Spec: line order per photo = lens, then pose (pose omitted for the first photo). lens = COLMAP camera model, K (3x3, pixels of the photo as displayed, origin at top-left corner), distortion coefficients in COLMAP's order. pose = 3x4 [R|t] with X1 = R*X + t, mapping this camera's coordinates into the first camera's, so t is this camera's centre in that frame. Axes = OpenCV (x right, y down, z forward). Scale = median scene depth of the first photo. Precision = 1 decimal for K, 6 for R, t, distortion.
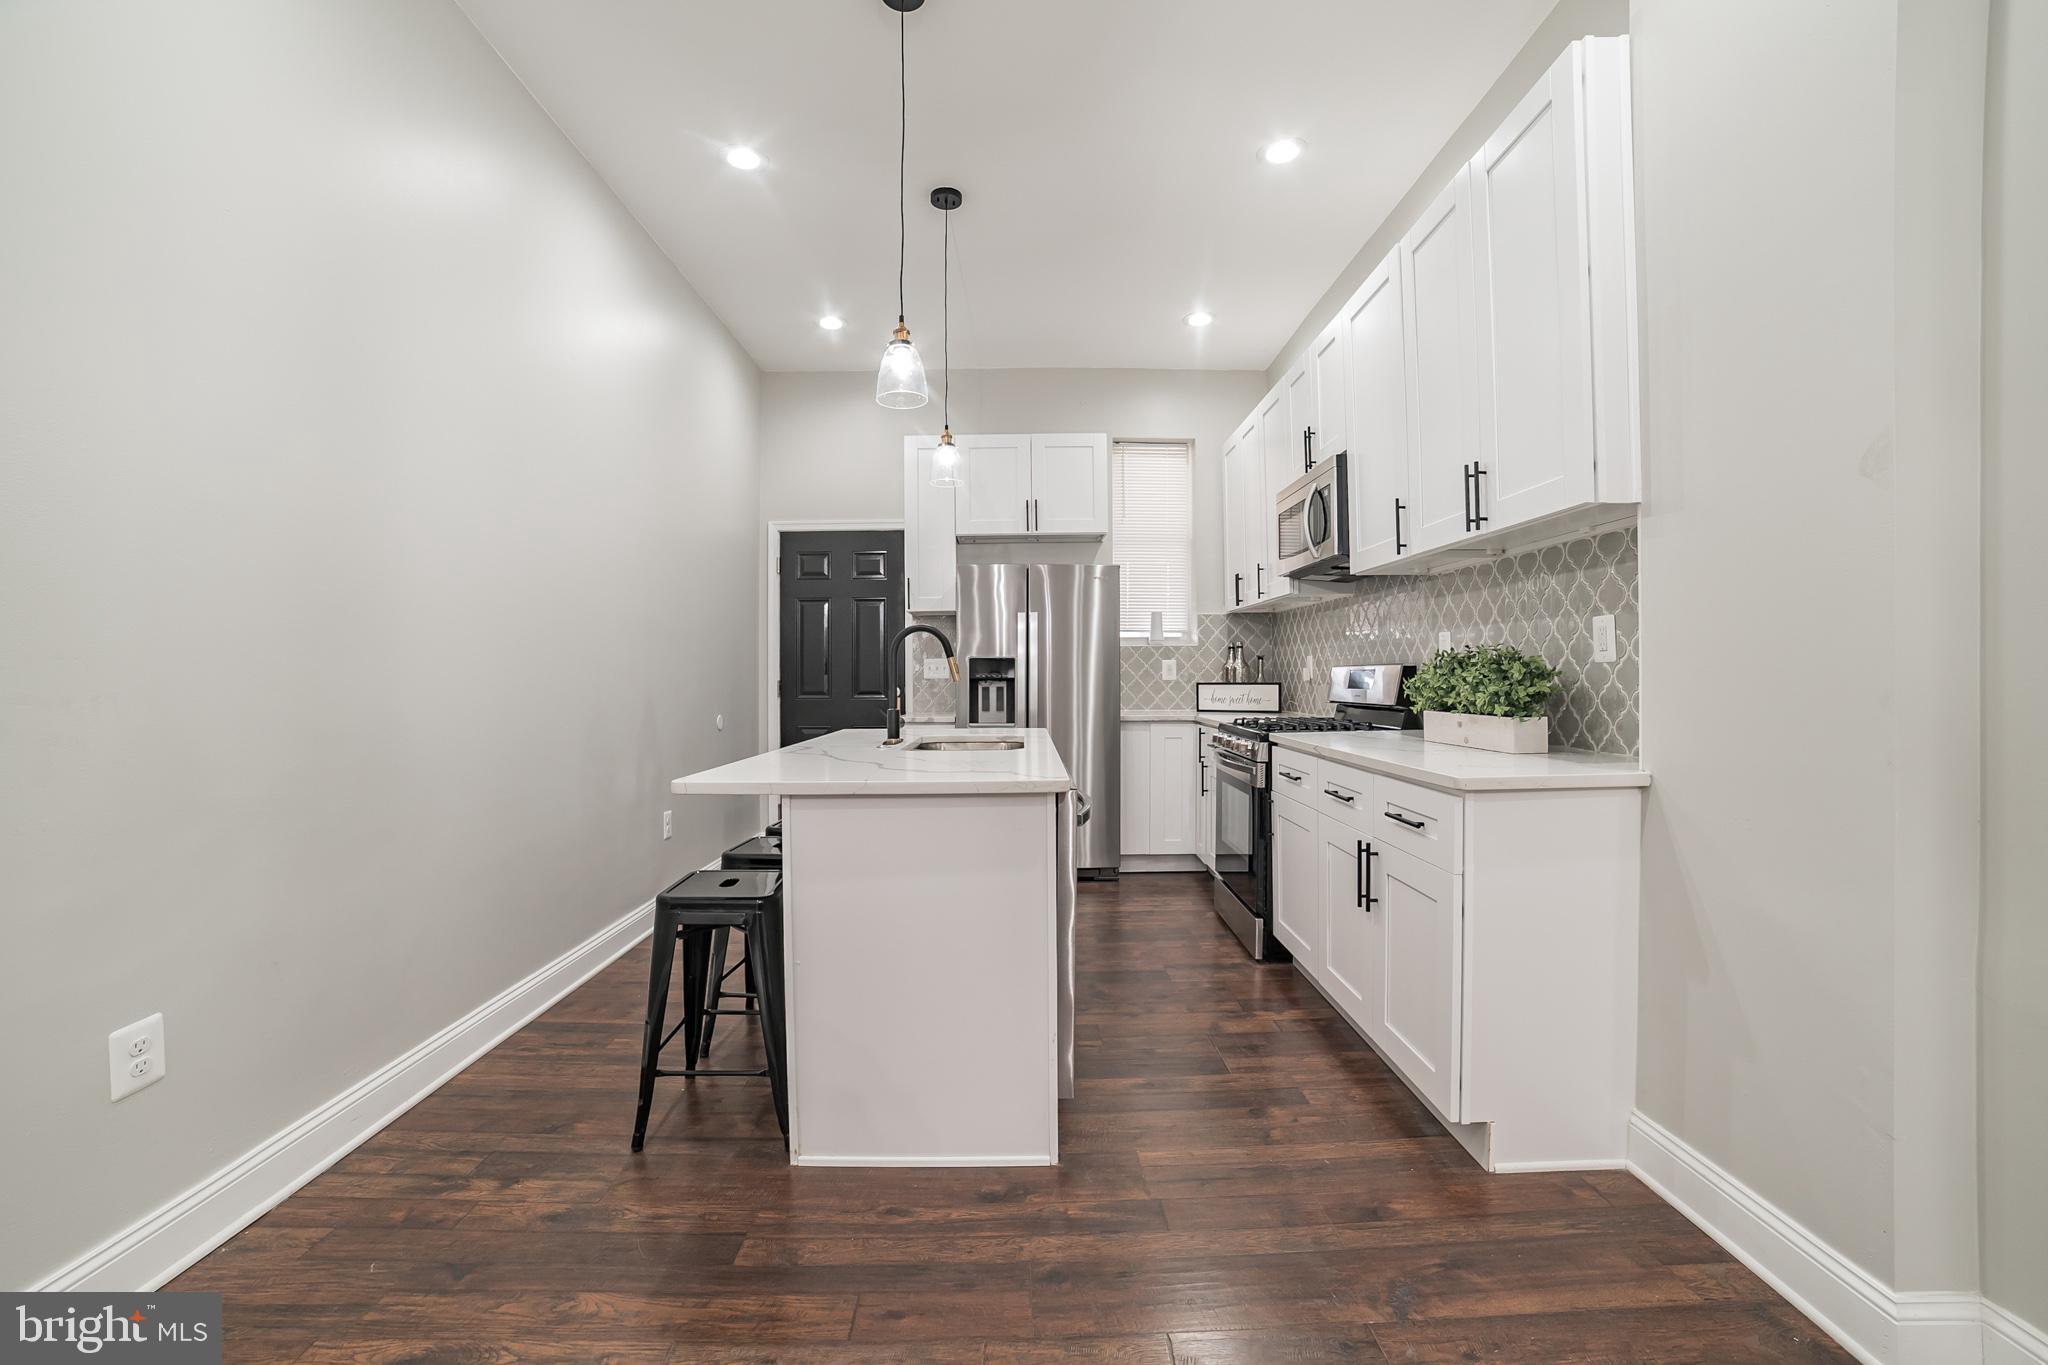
lens RADIAL K [[888.5, 0, 1017.9], [0, 888.5, 705.4], [0, 0, 1]] dist [-0.132745, 0.052116]
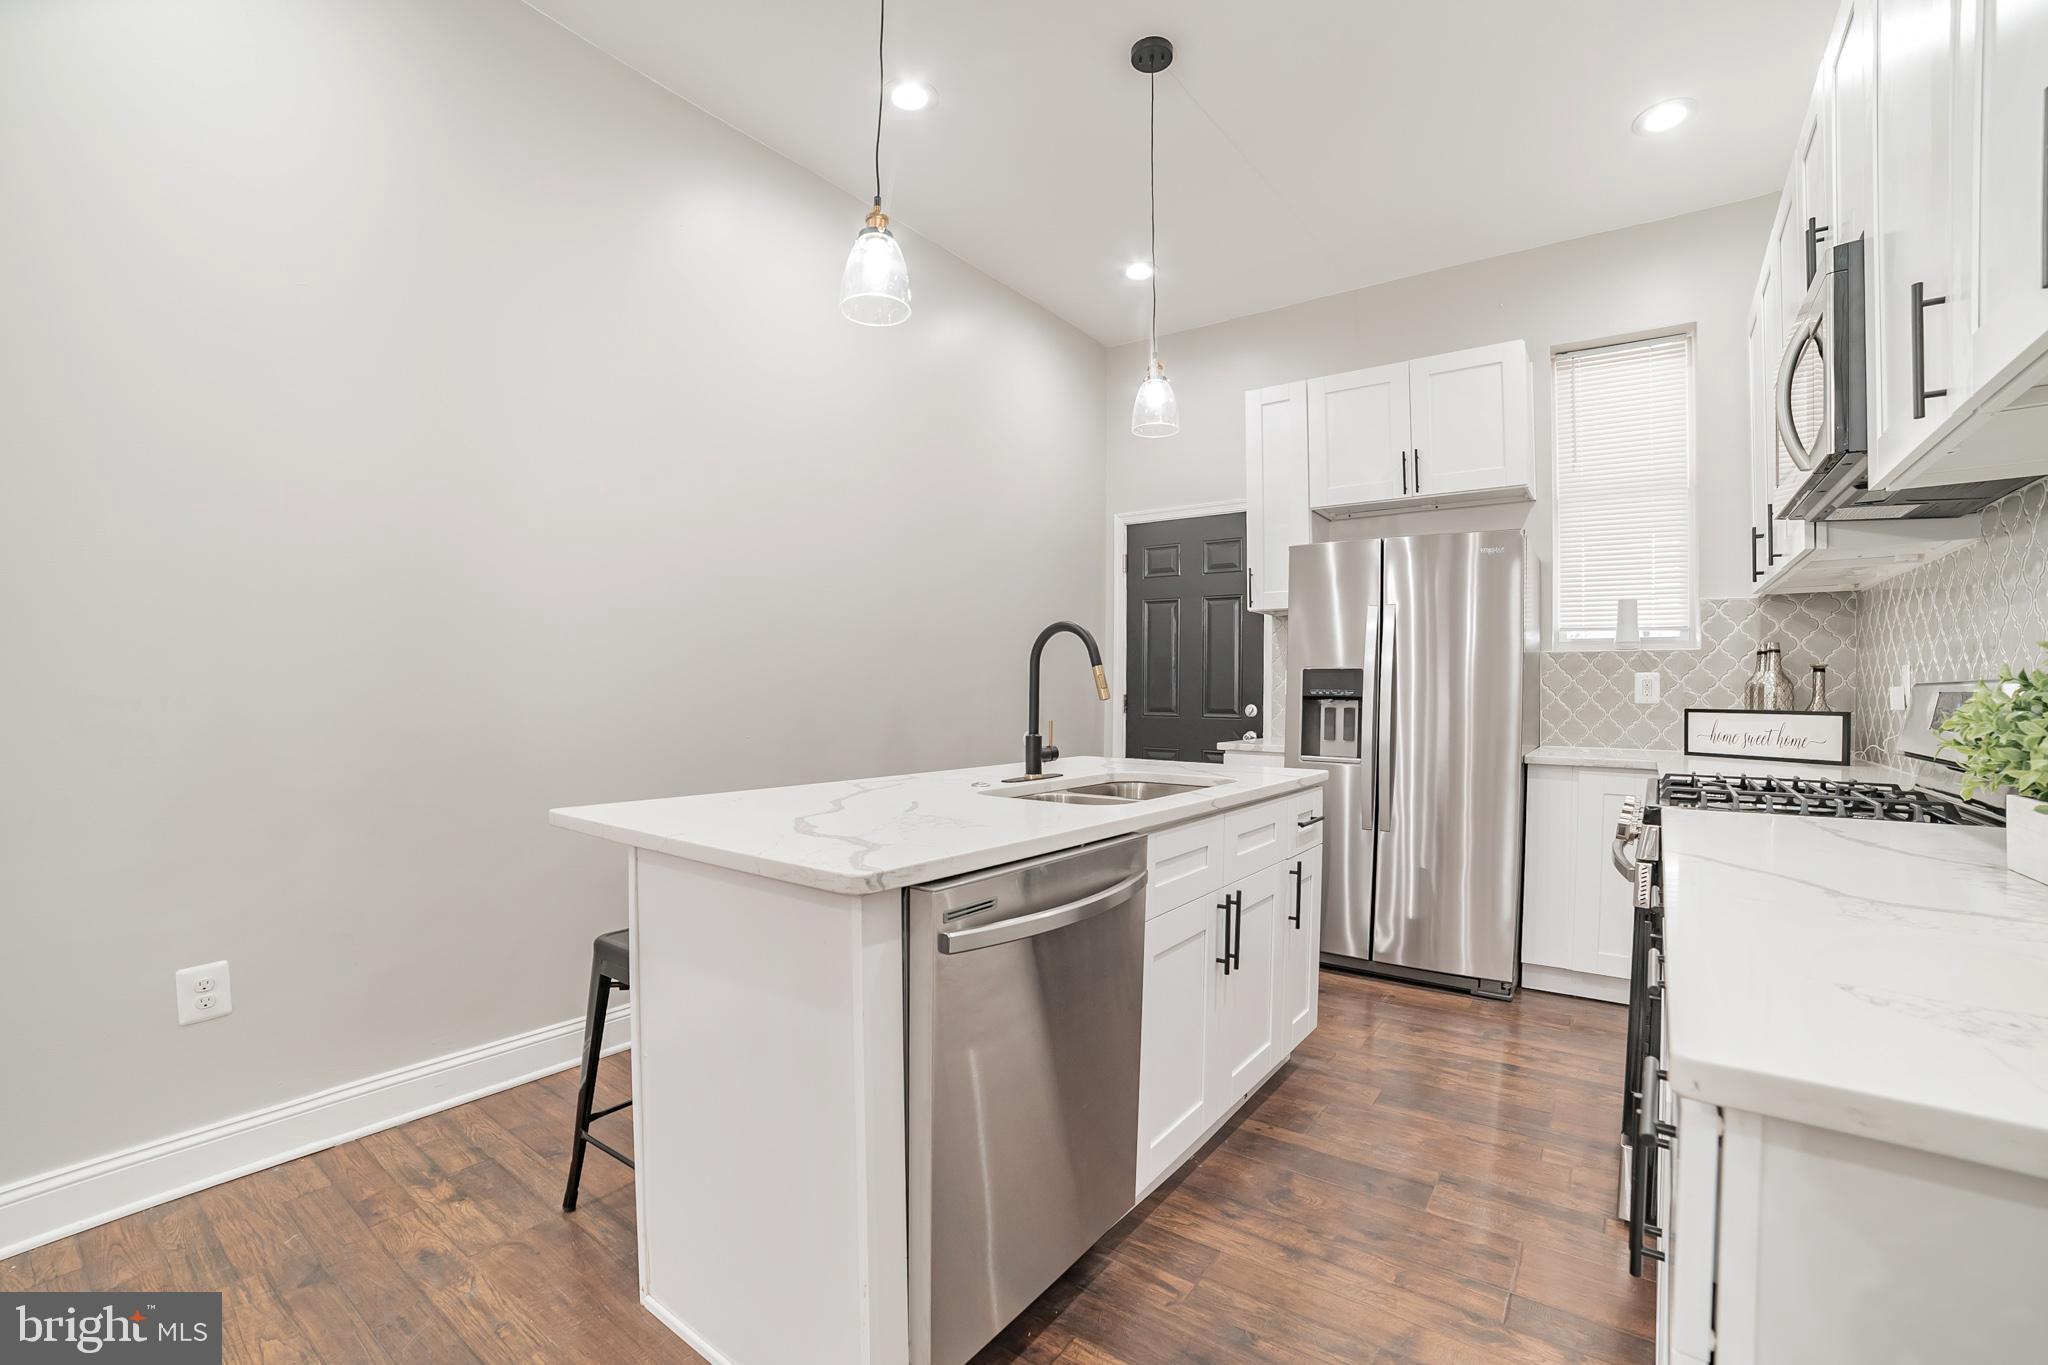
lens RADIAL K [[888.5, 0, 1017.9], [0, 888.5, 705.4], [0, 0, 1]] dist [-0.132745, 0.052116]
pose [[0.786064, 0.023983, -0.617679, 0.202847], [-0.031922, 0.999489, -0.001817, -0.012383], [0.617320, 0.021146, 0.786428, 0.252319]]
